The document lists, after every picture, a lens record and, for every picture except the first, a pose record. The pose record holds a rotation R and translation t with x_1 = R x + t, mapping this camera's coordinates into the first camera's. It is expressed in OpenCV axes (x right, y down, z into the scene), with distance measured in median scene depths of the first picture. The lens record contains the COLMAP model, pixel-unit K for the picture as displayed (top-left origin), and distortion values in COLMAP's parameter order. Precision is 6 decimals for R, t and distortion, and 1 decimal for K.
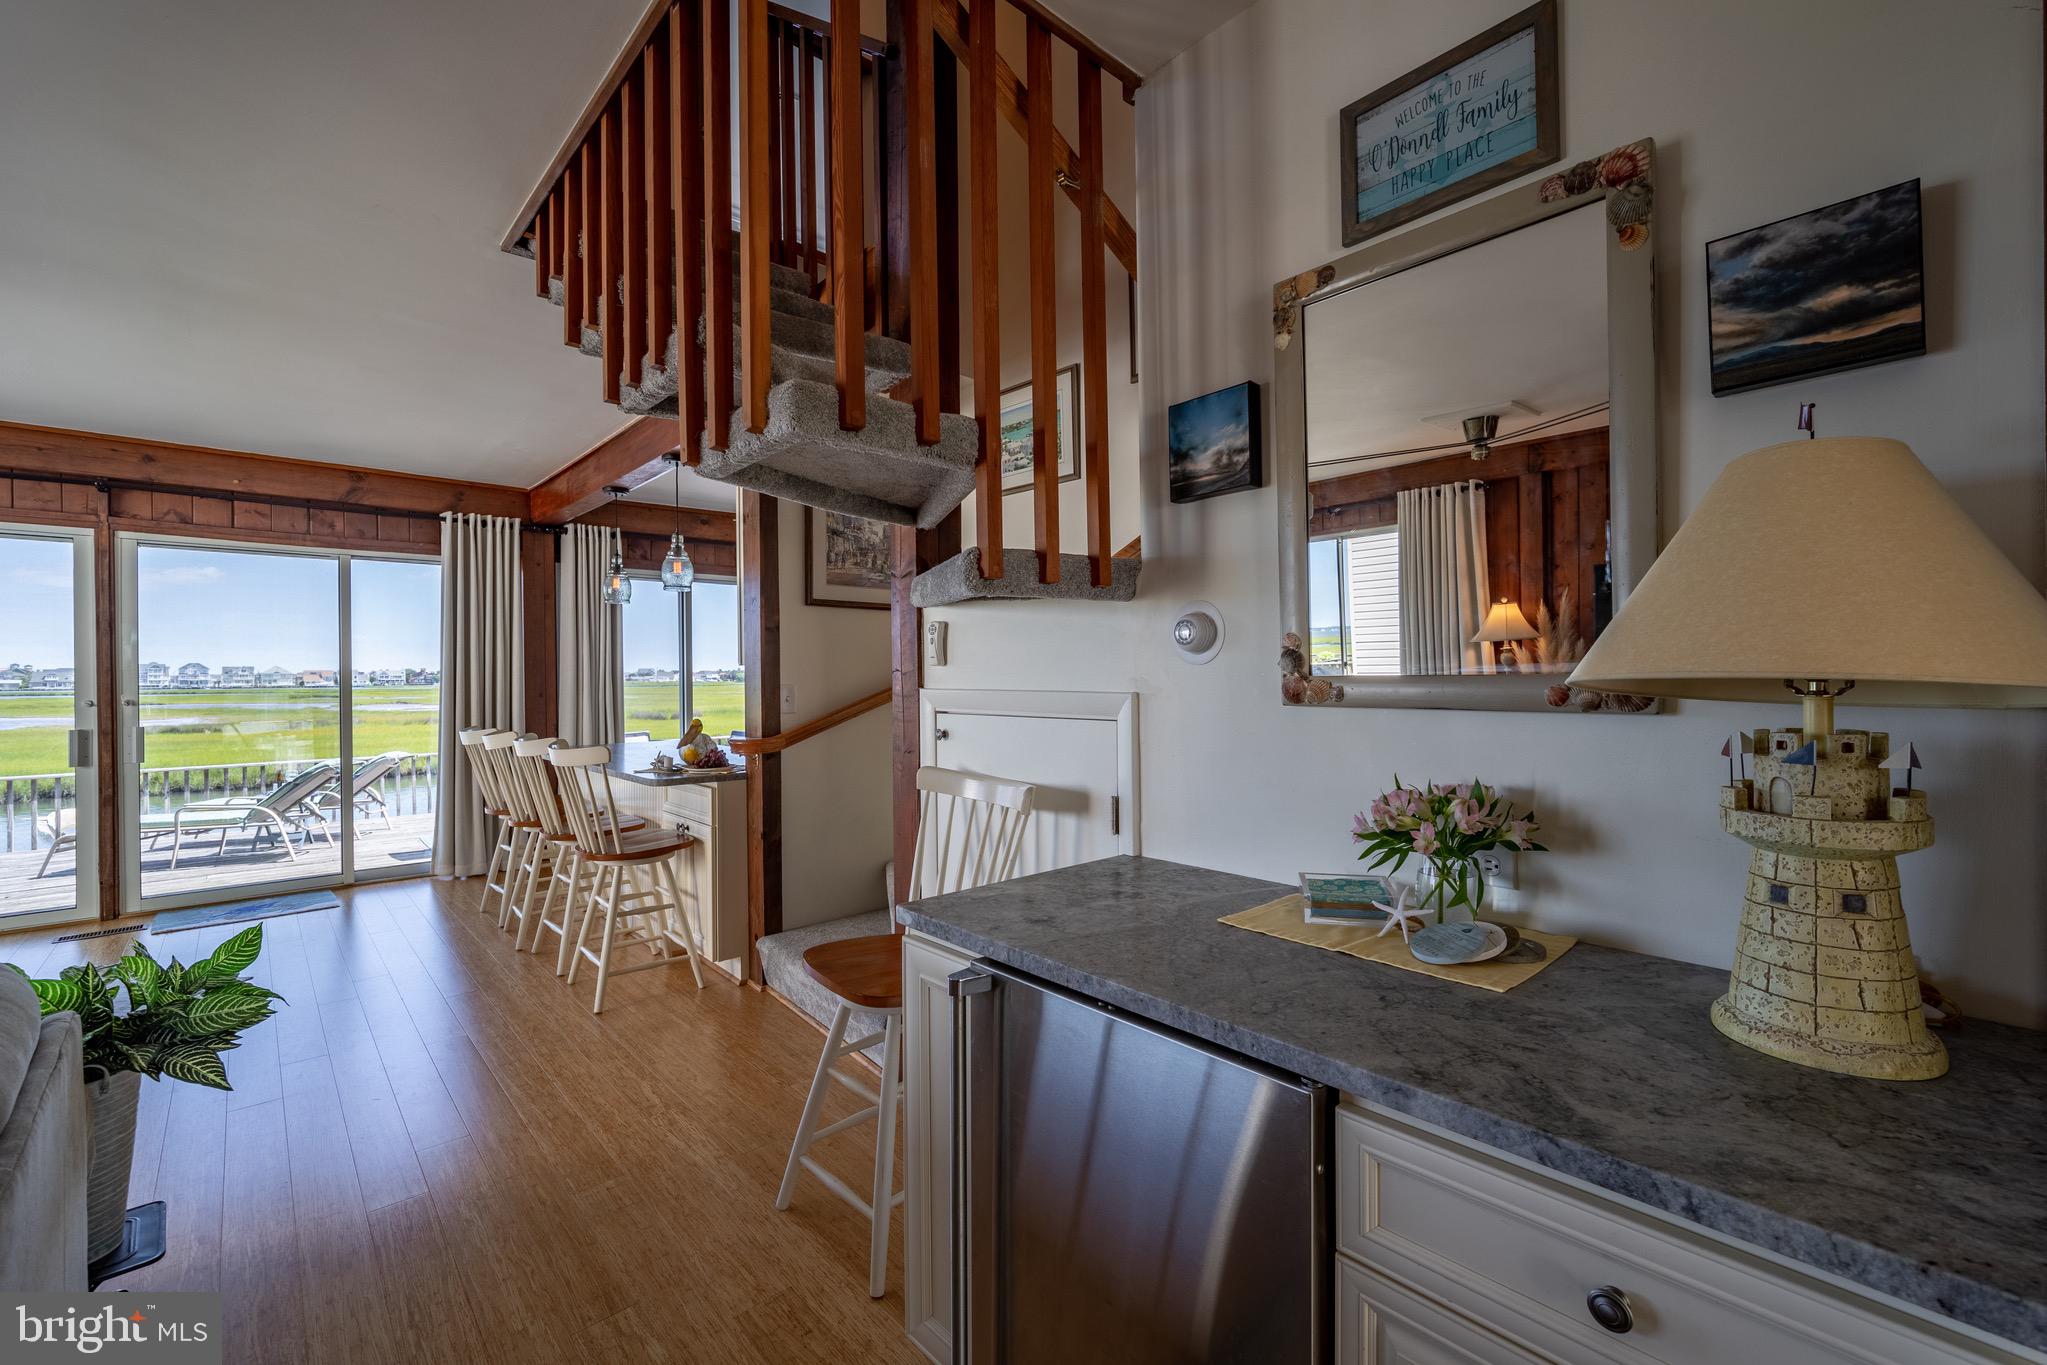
lens RADIAL K [[850.6, 0, 1034.9], [0, 850.6, 678.7], [0, 0, 1]] dist [-0.002530, -0.000175]
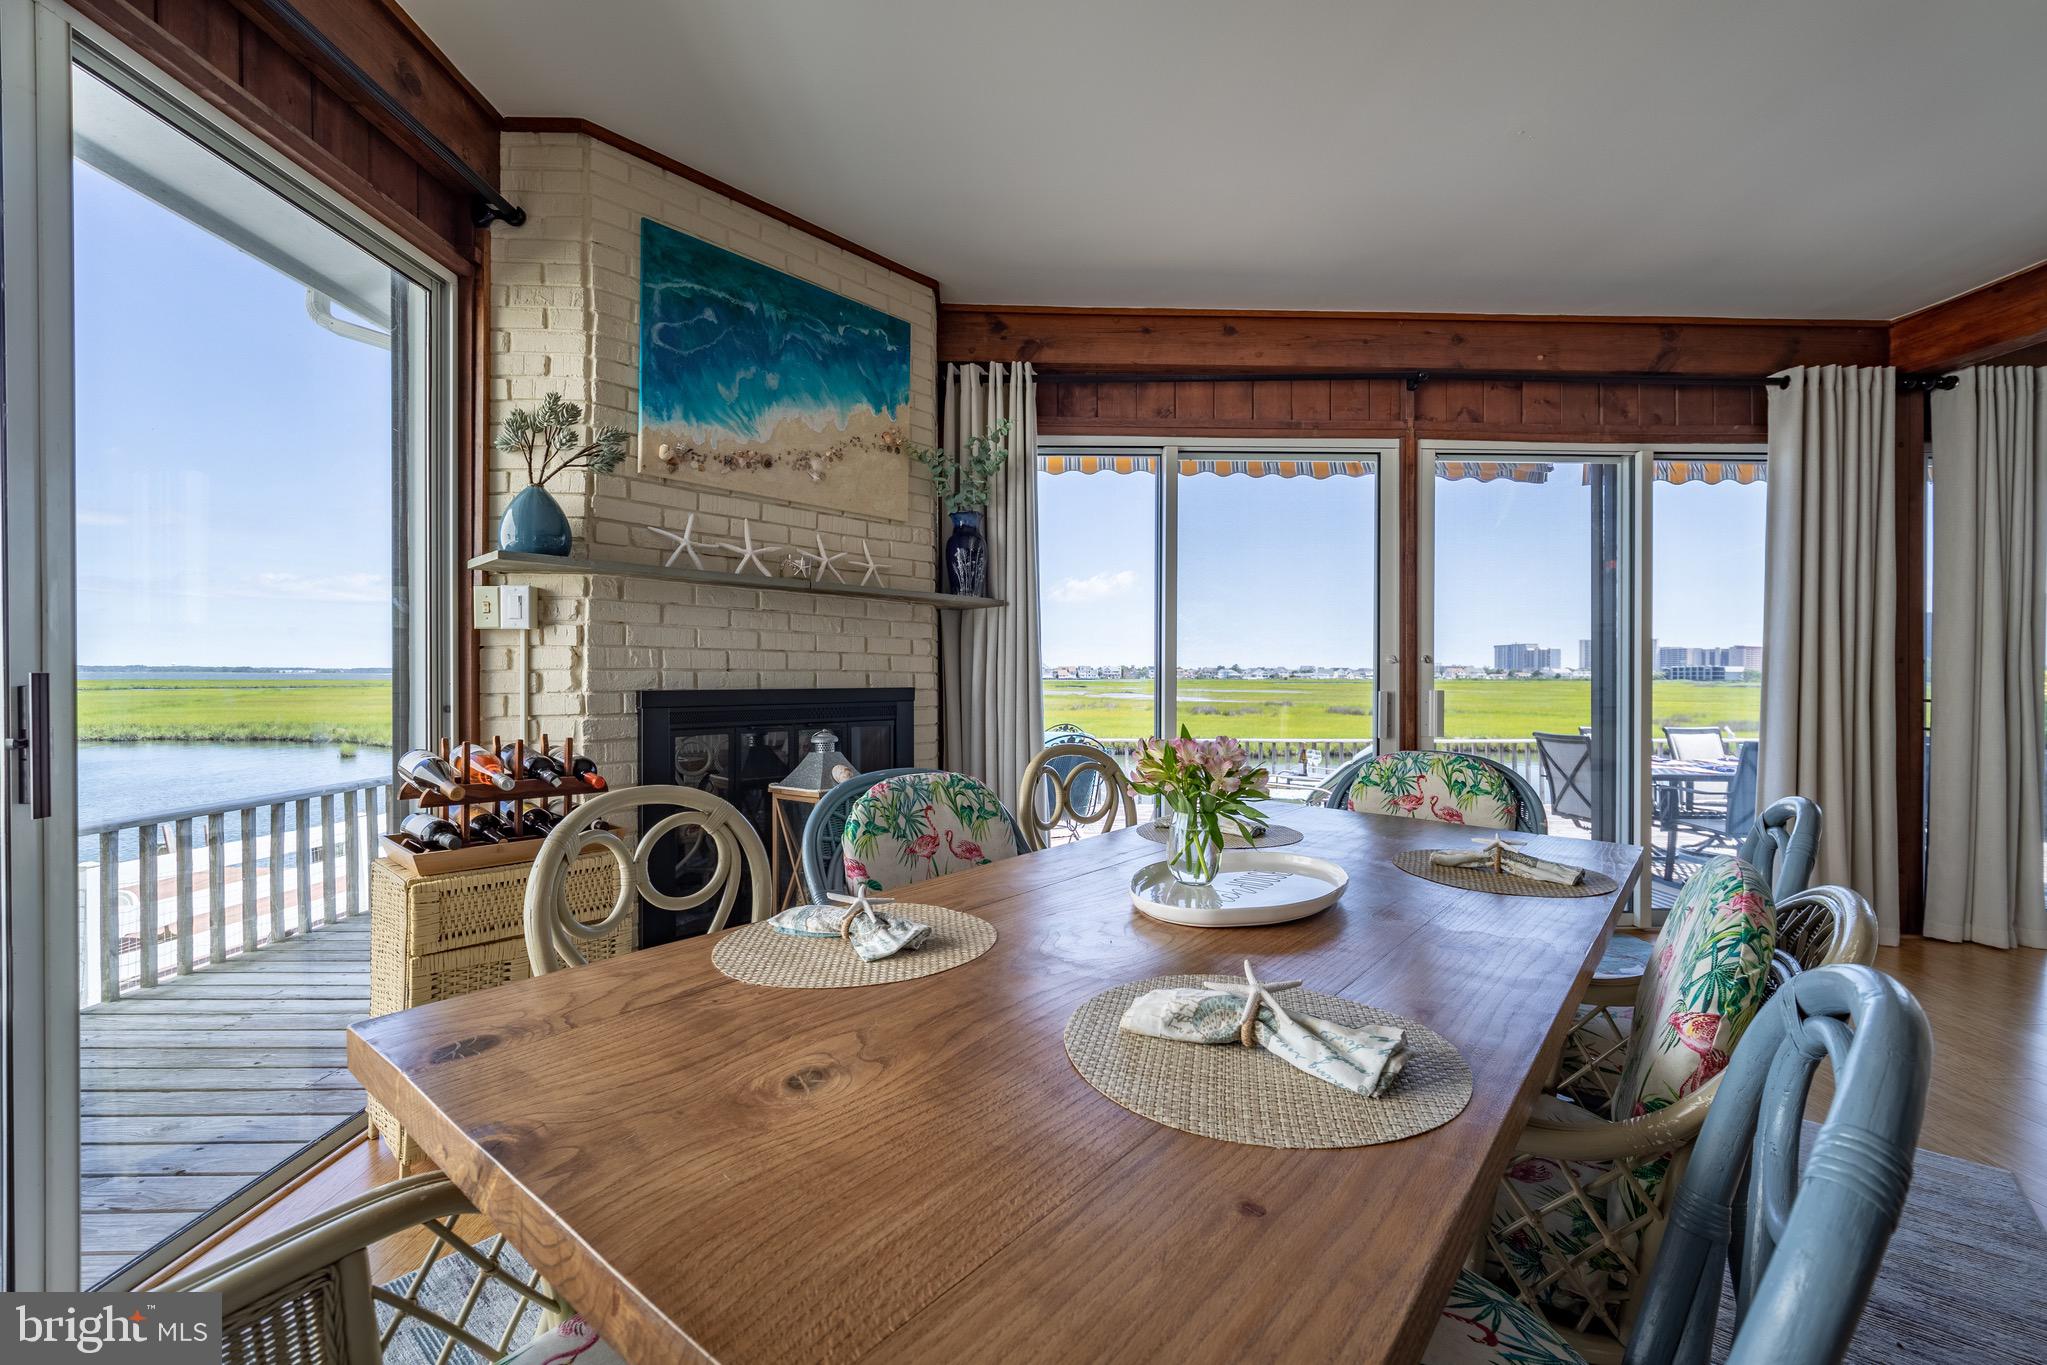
lens RADIAL K [[850.6, 0, 1034.9], [0, 850.6, 678.7], [0, 0, 1]] dist [-0.002530, -0.000175]
pose [[0.740266, 0.013919, -0.672170, -0.801733], [-0.012066, 0.999900, 0.007416, 0.044027], [0.672205, 0.002620, 0.740360, 0.179333]]
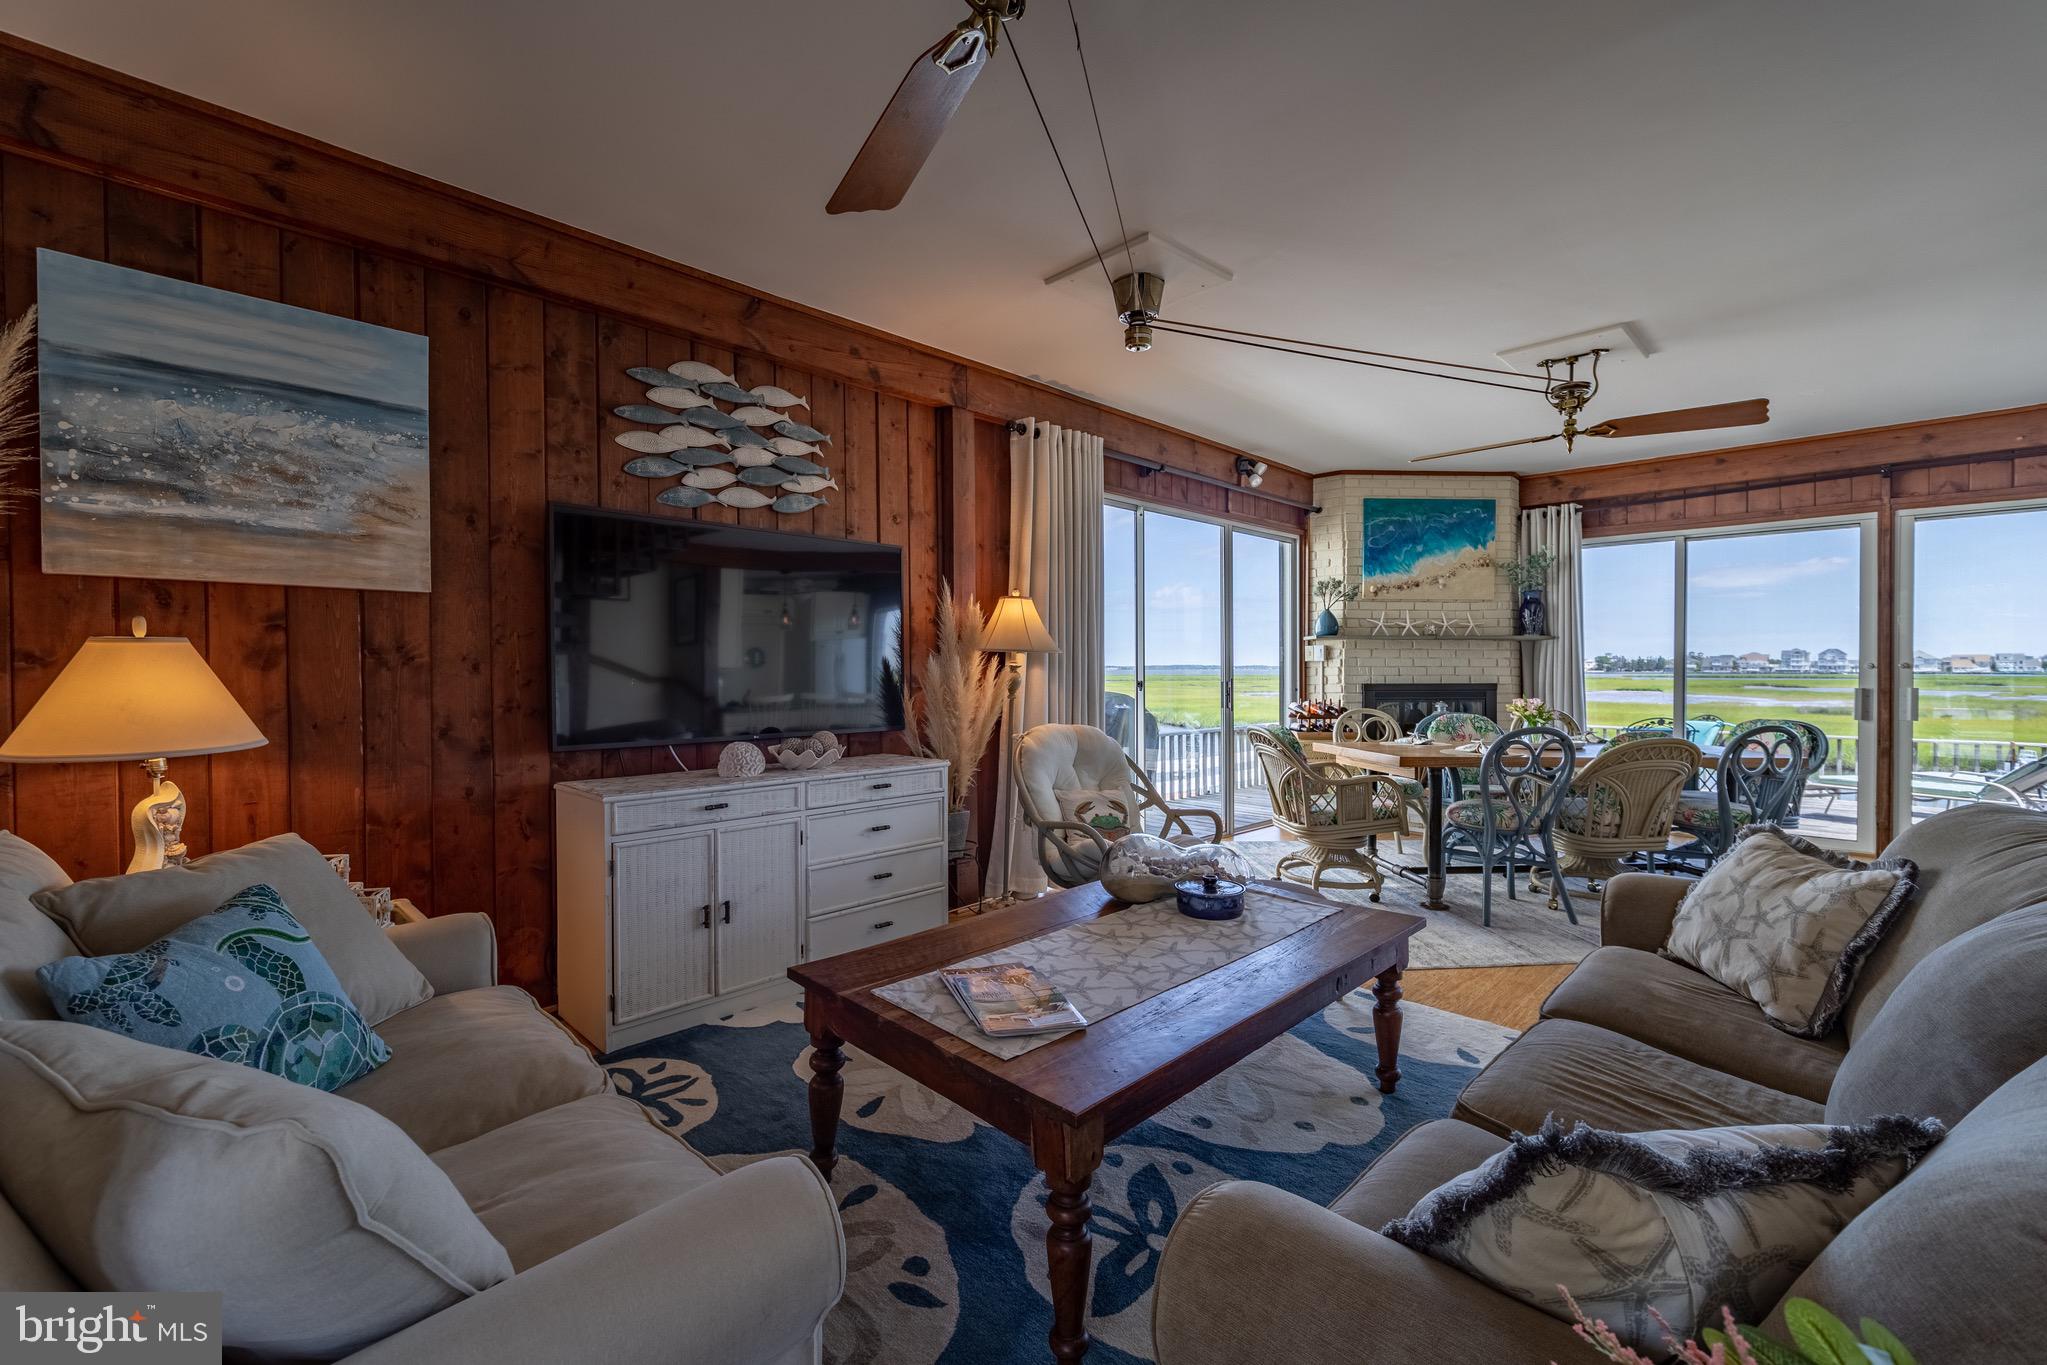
lens RADIAL K [[850.6, 0, 1034.9], [0, 850.6, 678.7], [0, 0, 1]] dist [-0.002530, -0.000175]
pose [[0.036627, 0.018734, -0.999153, -0.013041], [-0.001393, 0.999824, 0.018695, 0.025898], [0.999328, 0.000707, 0.036647, -0.163009]]
